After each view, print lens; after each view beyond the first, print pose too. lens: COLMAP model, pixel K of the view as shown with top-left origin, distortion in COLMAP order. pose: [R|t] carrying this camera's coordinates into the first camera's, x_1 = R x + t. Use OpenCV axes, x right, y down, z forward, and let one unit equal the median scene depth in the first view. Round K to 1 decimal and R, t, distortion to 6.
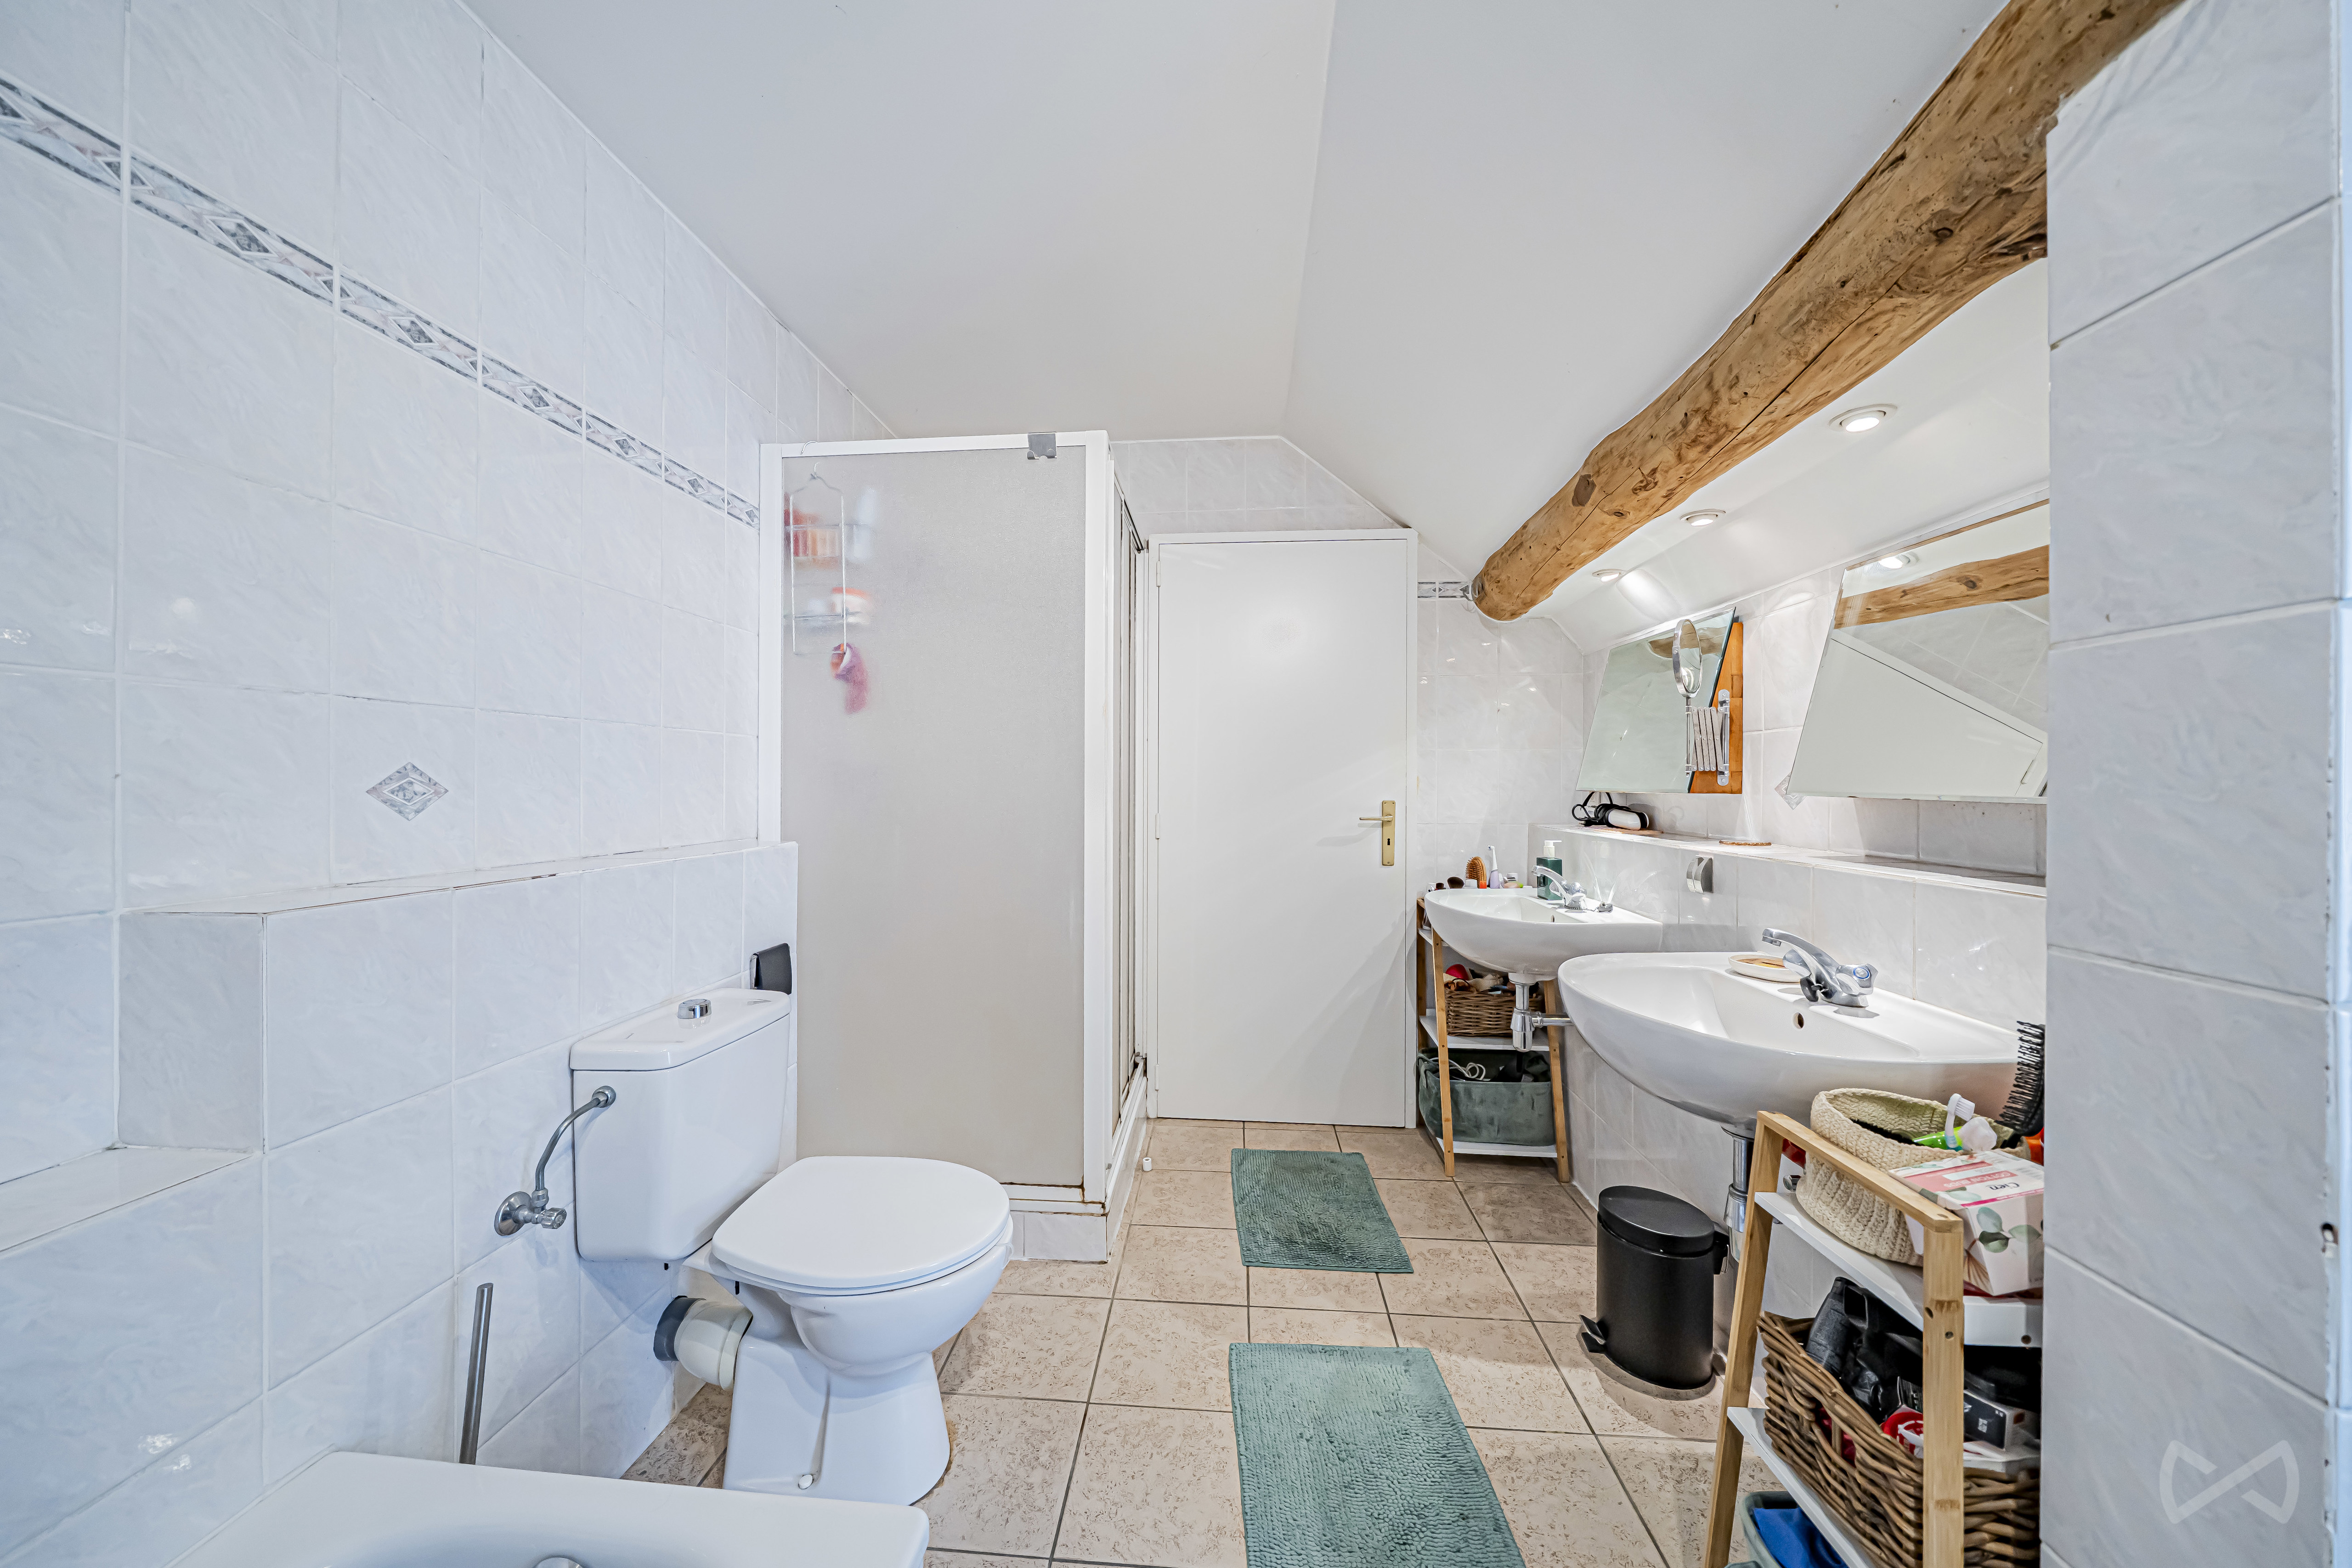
lens RADIAL K [[805.7, 0, 1182.4], [0, 805.7, 787.3], [0, 0, 1]] dist [-0.008335, -0.000301]
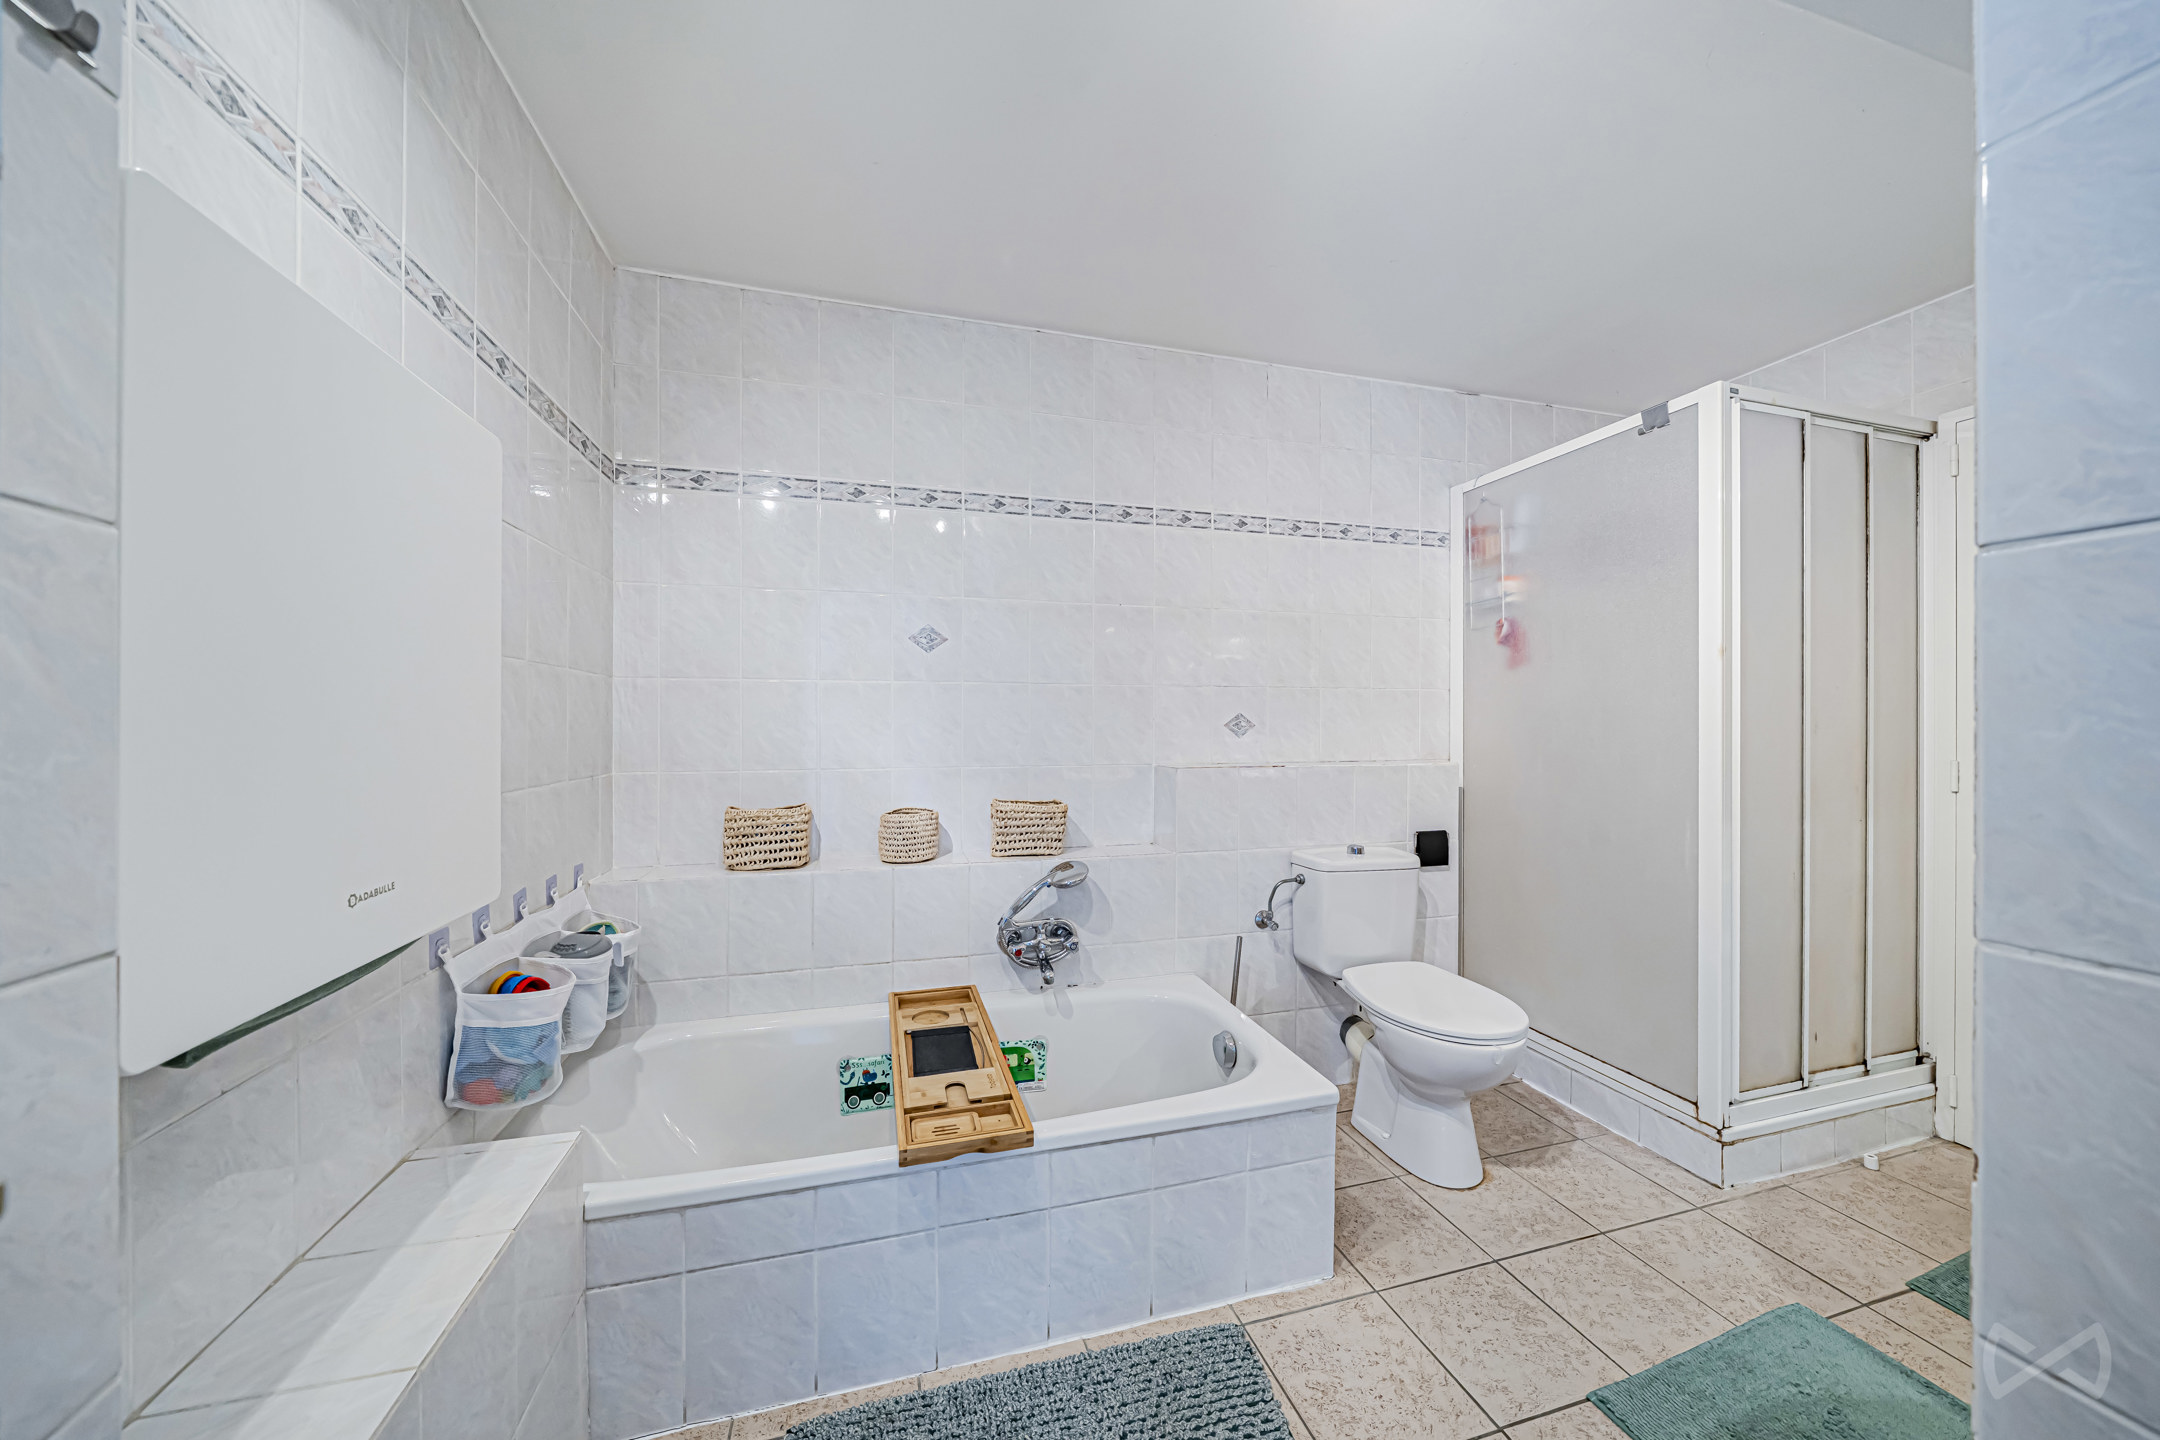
lens RADIAL K [[740.0, 0, 1085.9], [0, 740.0, 723.0], [0, 0, 1]] dist [-0.008335, -0.000301]
pose [[0.361624, 0.003040, -0.932319, 0.549697], [-0.002278, 0.999995, 0.002377, -0.004065], [0.932321, 0.001264, 0.361629, -0.112813]]
